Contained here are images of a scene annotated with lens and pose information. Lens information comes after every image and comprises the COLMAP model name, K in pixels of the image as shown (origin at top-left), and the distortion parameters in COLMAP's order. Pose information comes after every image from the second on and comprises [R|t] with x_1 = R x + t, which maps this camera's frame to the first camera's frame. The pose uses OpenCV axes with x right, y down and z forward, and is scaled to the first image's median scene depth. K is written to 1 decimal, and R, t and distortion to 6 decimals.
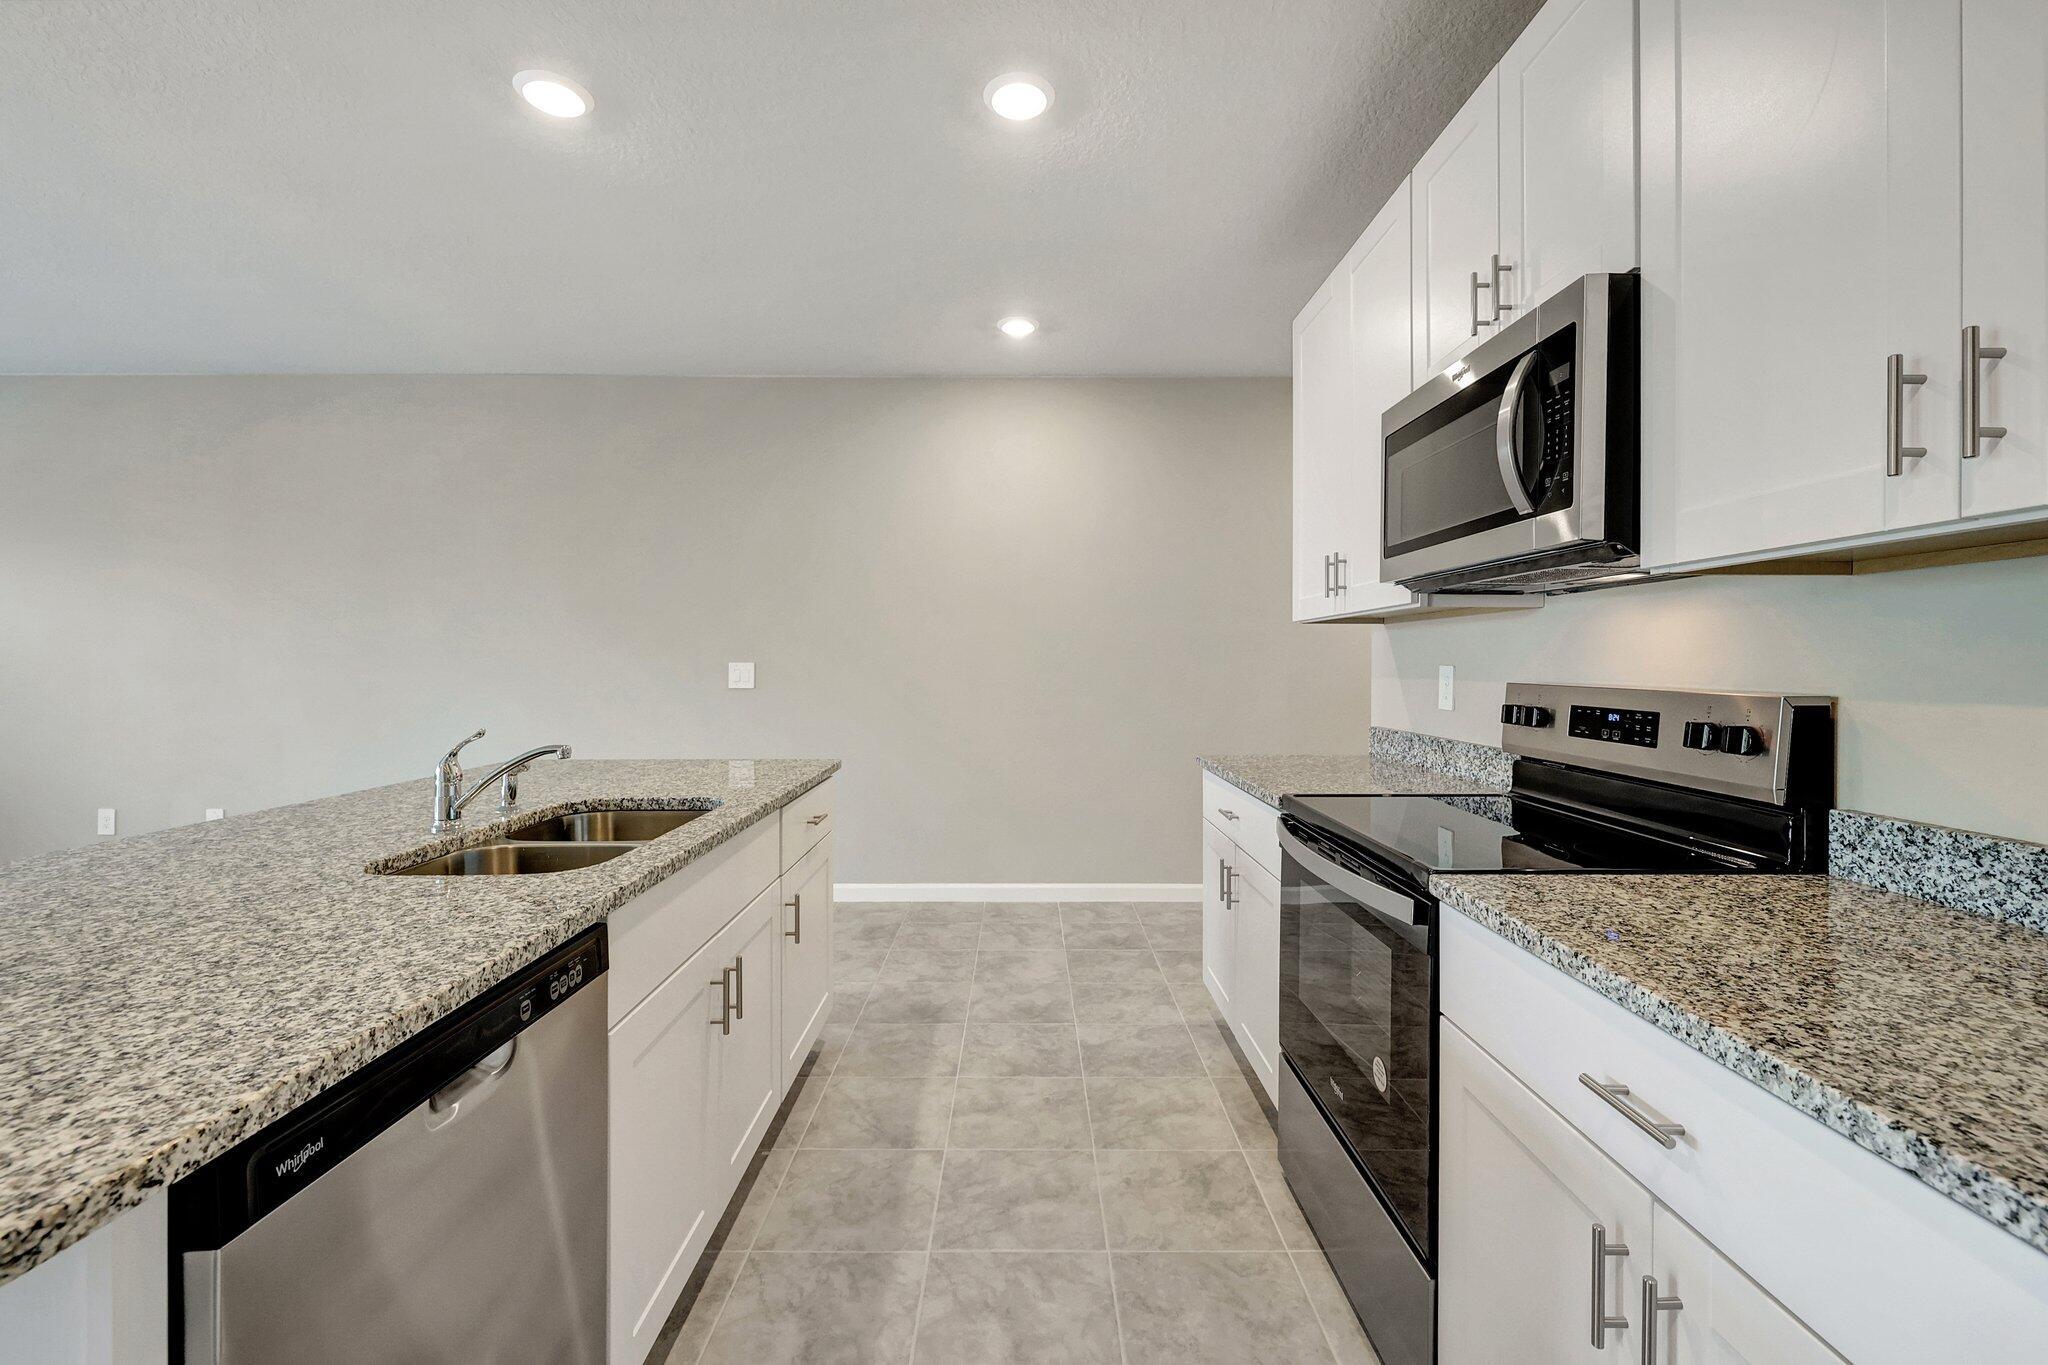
lens RADIAL K [[855.9, 0, 1021.3], [0, 855.9, 665.7], [0, 0, 1]] dist [0.000261, -0.000313]
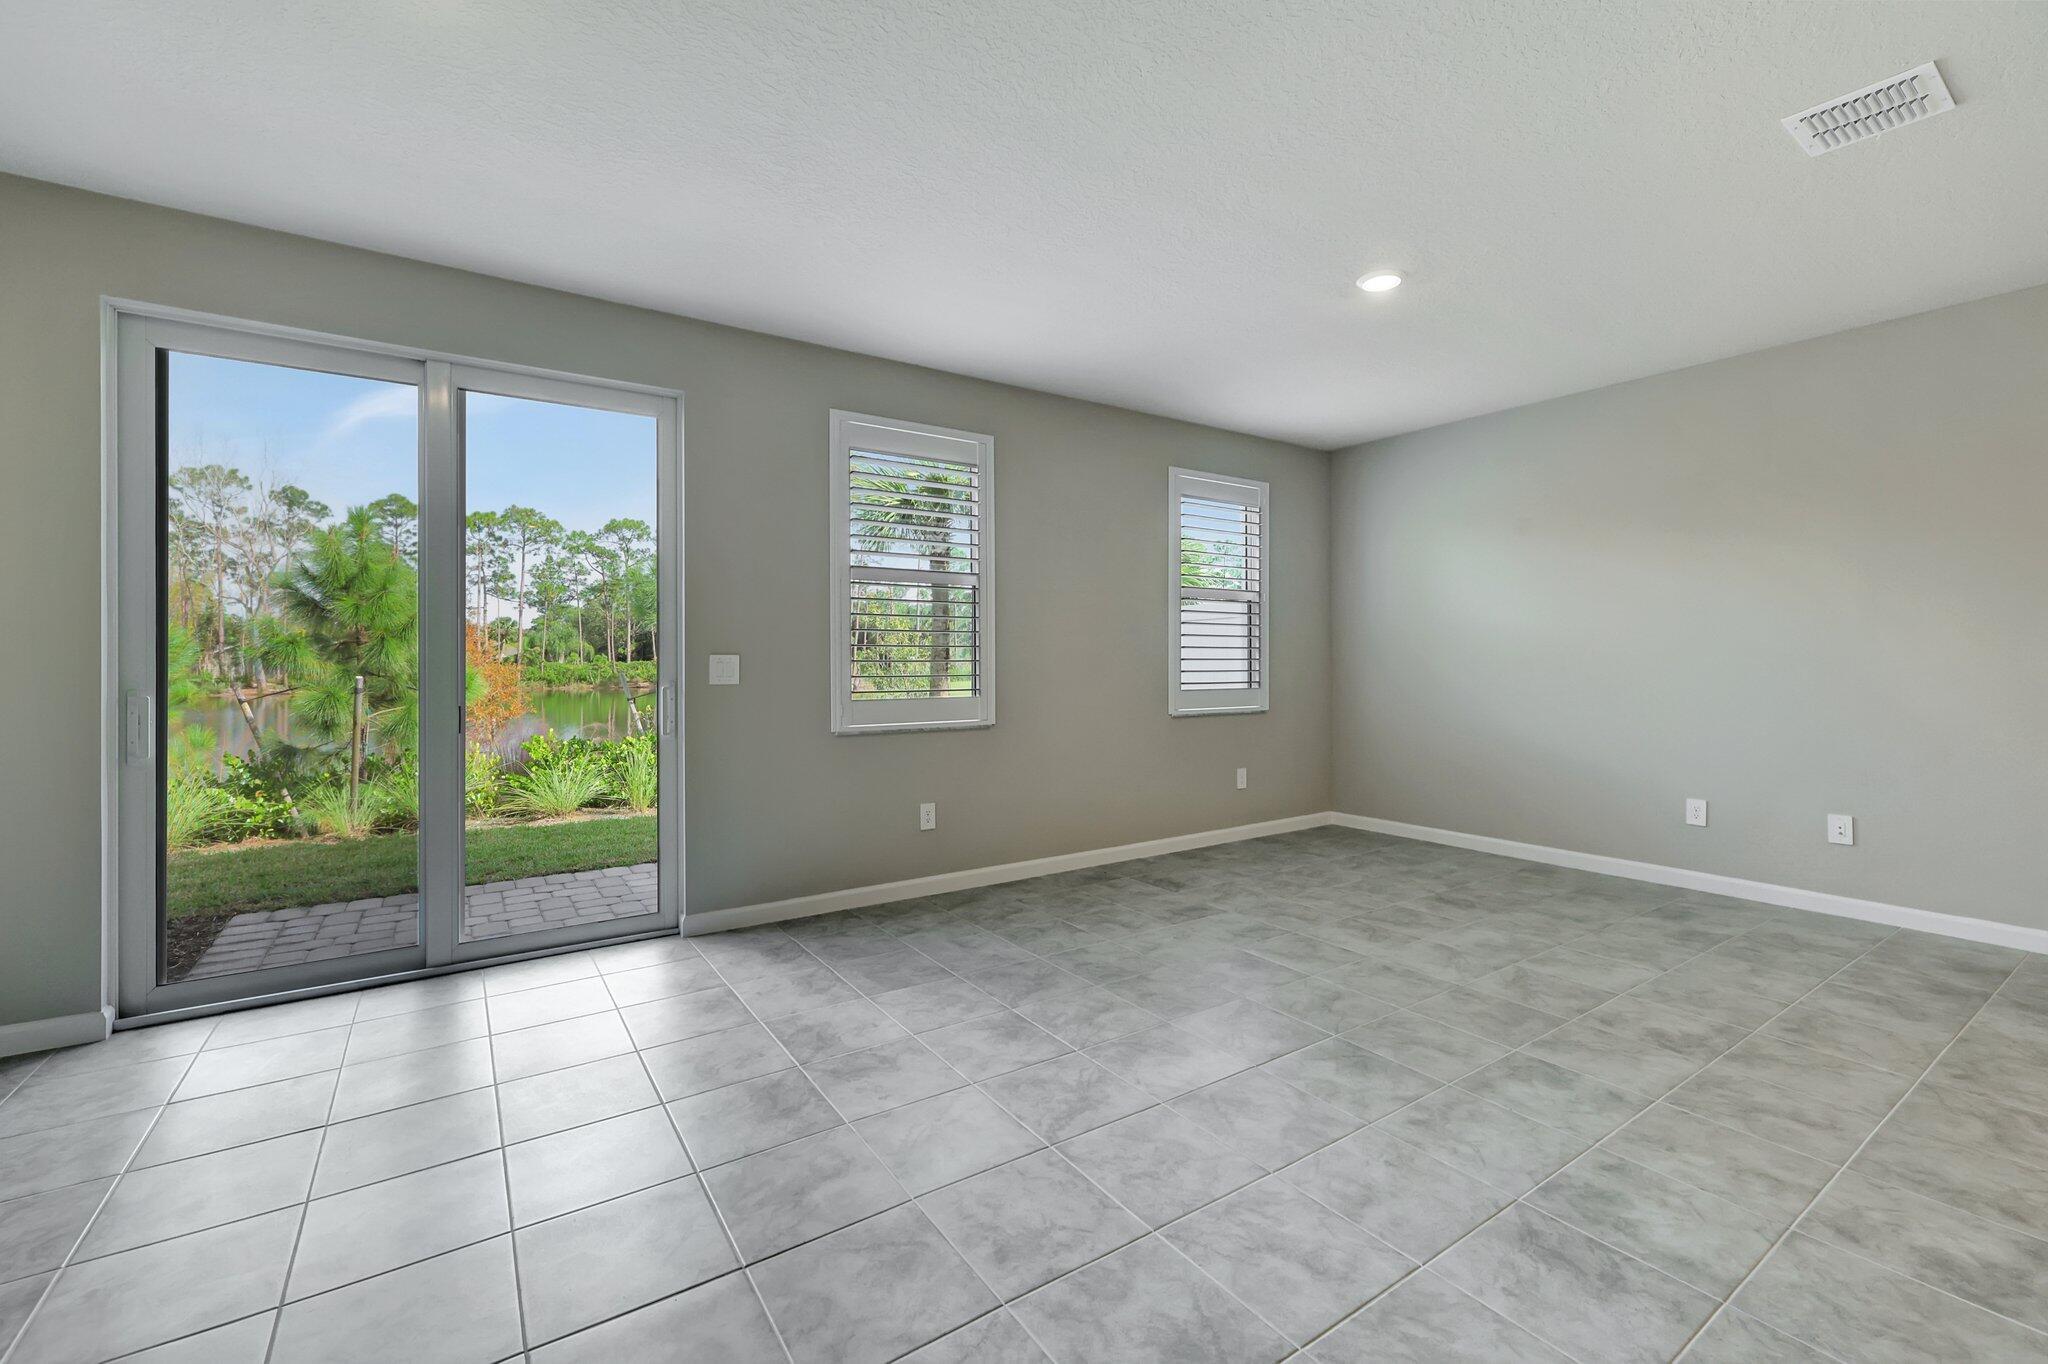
lens RADIAL K [[860.0, 0, 1020.6], [0, 860.0, 661.0], [0, 0, 1]] dist [-0.002212, -0.000819]
pose [[0.557150, 0.000255, -0.830412, -1.514126], [-0.001843, 0.999998, -0.000929, 0.018934], [0.830410, 0.002048, 0.557150, -0.468658]]
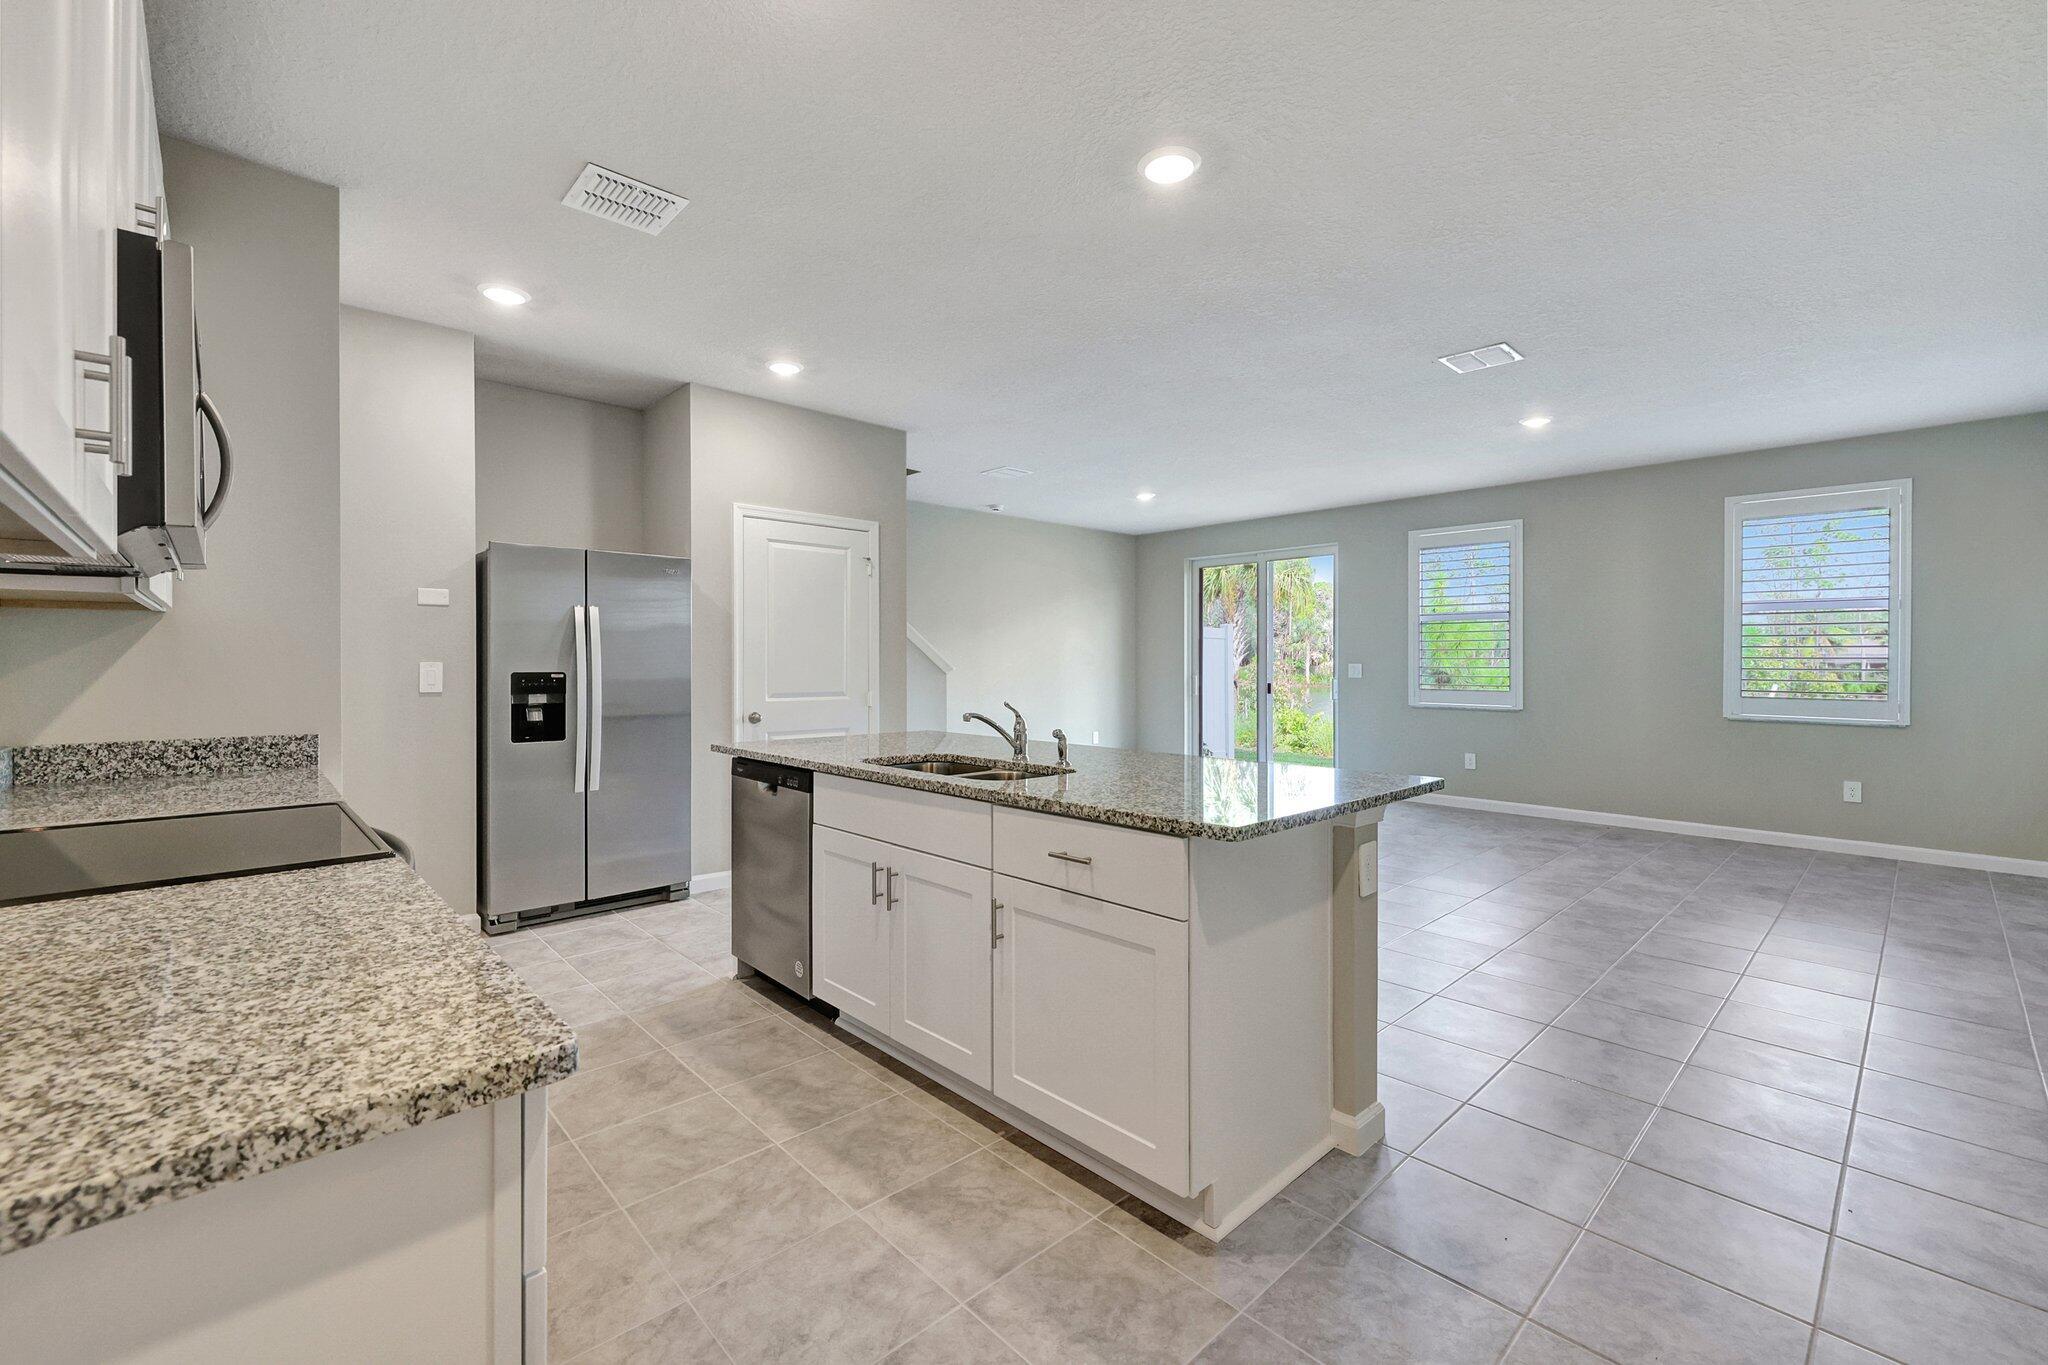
lens RADIAL K [[860.0, 0, 1020.6], [0, 860.0, 661.5], [0, 0, 1]] dist [-0.002212, -0.000819]
pose [[-0.731062, -0.003487, -0.682302, 0.432605], [-0.008057, 0.999961, 0.003522, -0.006199], [0.682263, 0.008072, -0.731062, 1.940653]]
